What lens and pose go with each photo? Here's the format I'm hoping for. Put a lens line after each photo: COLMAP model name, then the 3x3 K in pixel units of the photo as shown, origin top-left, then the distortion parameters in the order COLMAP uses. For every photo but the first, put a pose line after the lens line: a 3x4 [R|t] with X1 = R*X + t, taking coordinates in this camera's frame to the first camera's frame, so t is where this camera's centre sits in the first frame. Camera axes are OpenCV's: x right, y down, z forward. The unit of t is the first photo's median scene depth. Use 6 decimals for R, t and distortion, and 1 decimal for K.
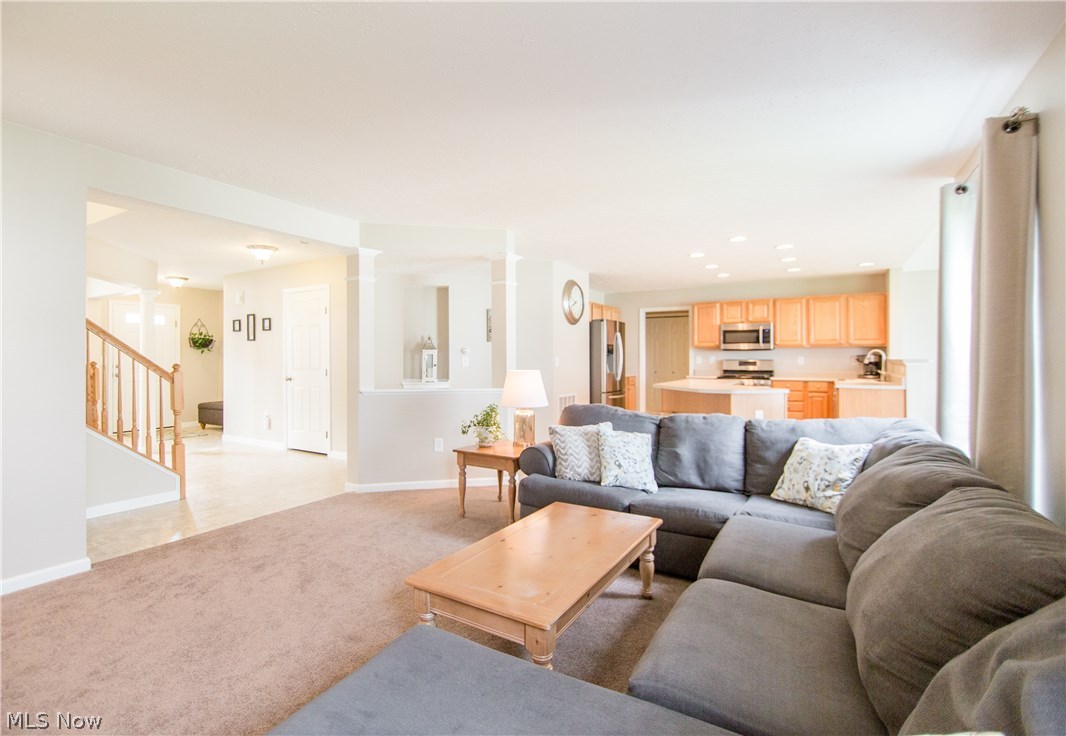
lens RADIAL K [[504.7, 0, 501.3], [0, 504.7, 357.6], [0, 0, 1]] dist [-0.014642, 0.000590]
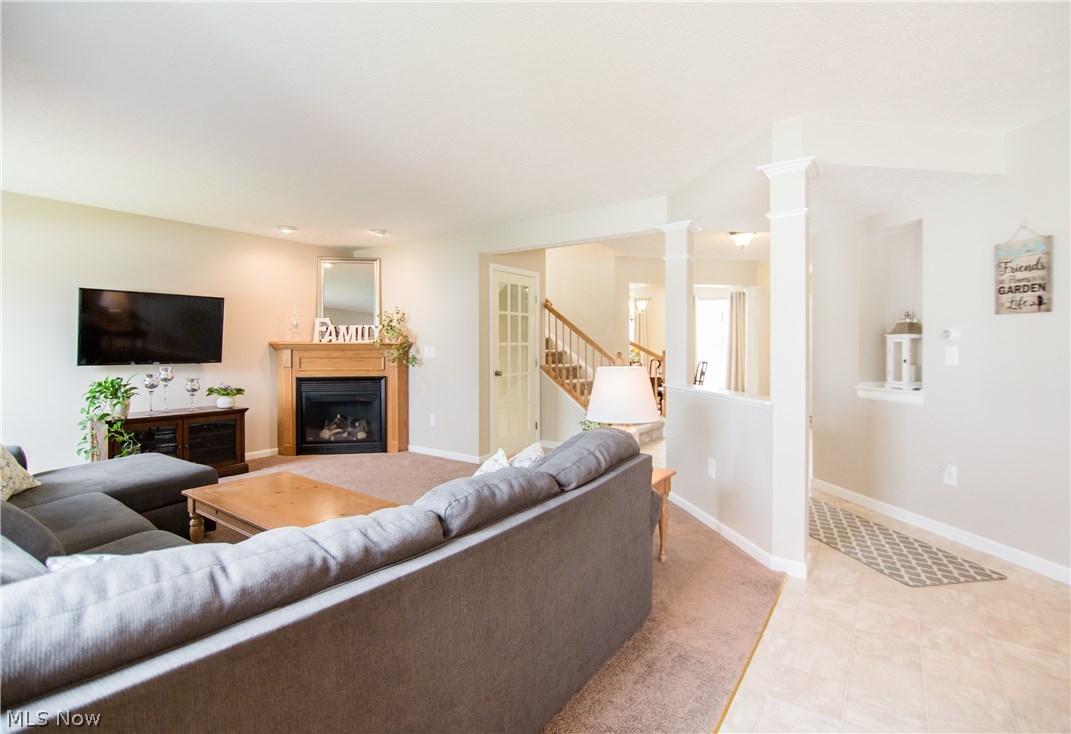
lens RADIAL K [[507.1, 0, 521.9], [0, 507.1, 350.9], [0, 0, 1]] dist [-0.014642, 0.000590]
pose [[-0.058222, 0.007706, -0.998274, 0.377438], [-0.000167, 0.999970, 0.007729, -0.000296], [0.998304, 0.000617, -0.058219, 0.468911]]
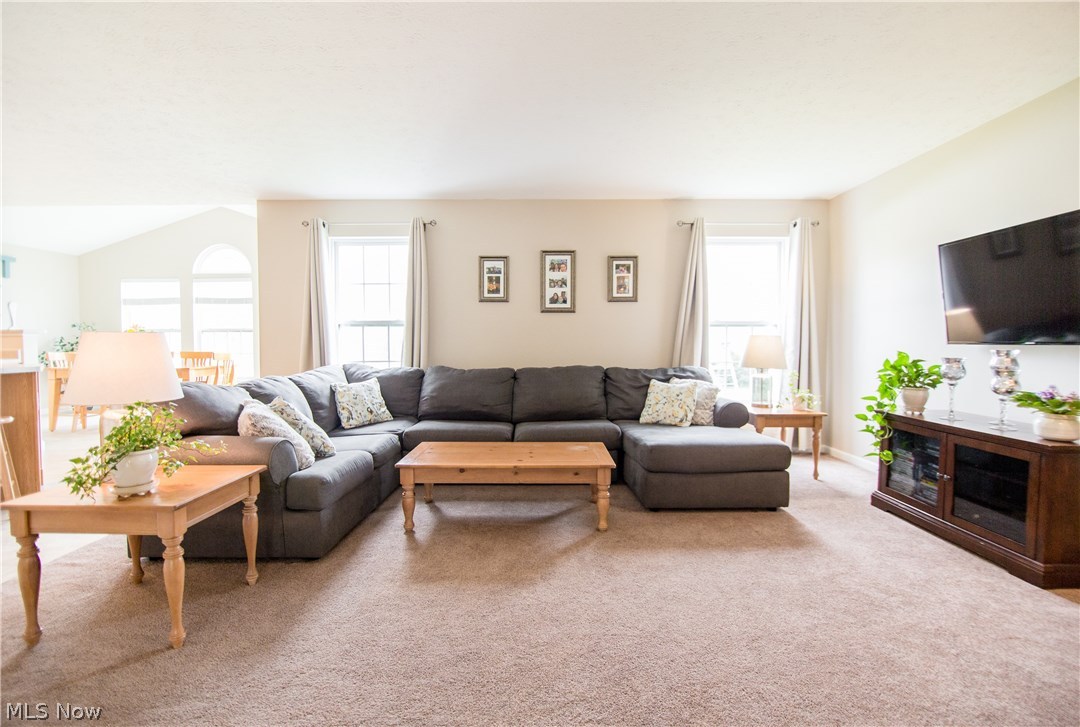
lens RADIAL K [[496.8, 0, 537.9], [0, 496.8, 358.3], [0, 0, 1]] dist [-0.008514, 0.000641]
pose [[-0.535892, -0.026128, 0.843882, -0.316153], [0.000448, 0.999512, 0.031231, 0.019450], [-0.844286, 0.017114, -0.535619, 0.475381]]
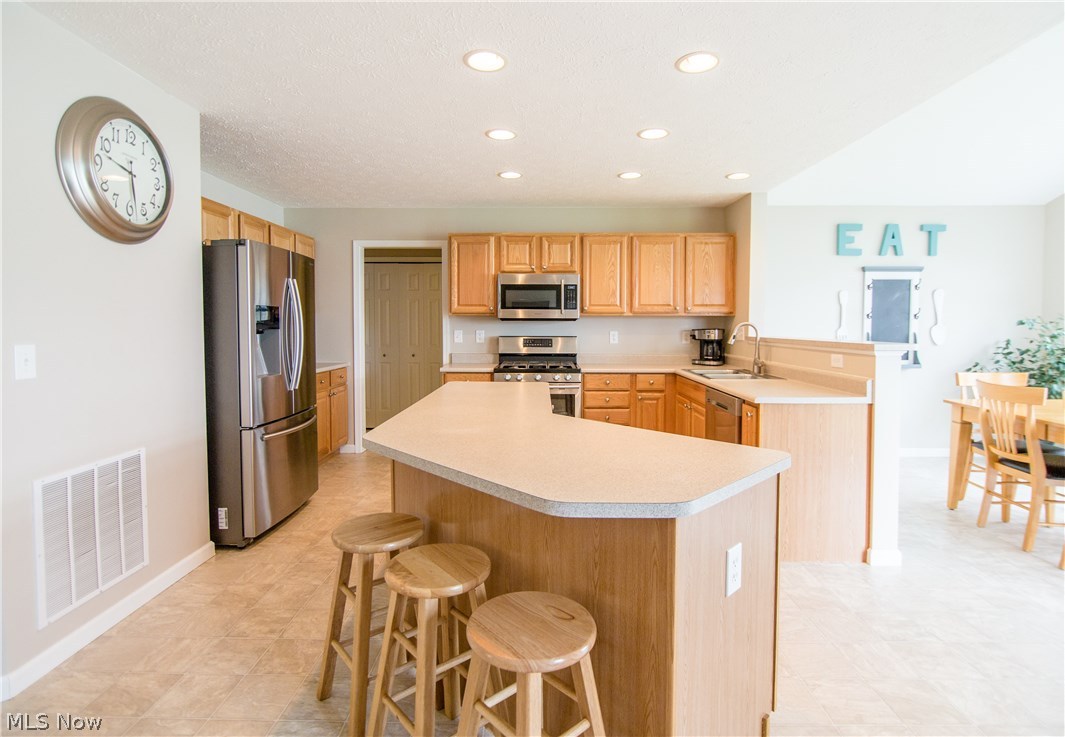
lens RADIAL K [[529.4, 0, 533.2], [0, 529.4, 343.3], [0, 0, 1]] dist [-0.013497, 0.001474]
pose [[0.847172, -0.019223, 0.530971, 0.165096], [-0.000613, 0.999309, 0.037156, -0.011685], [-0.531318, -0.031803, 0.846575, 0.509037]]
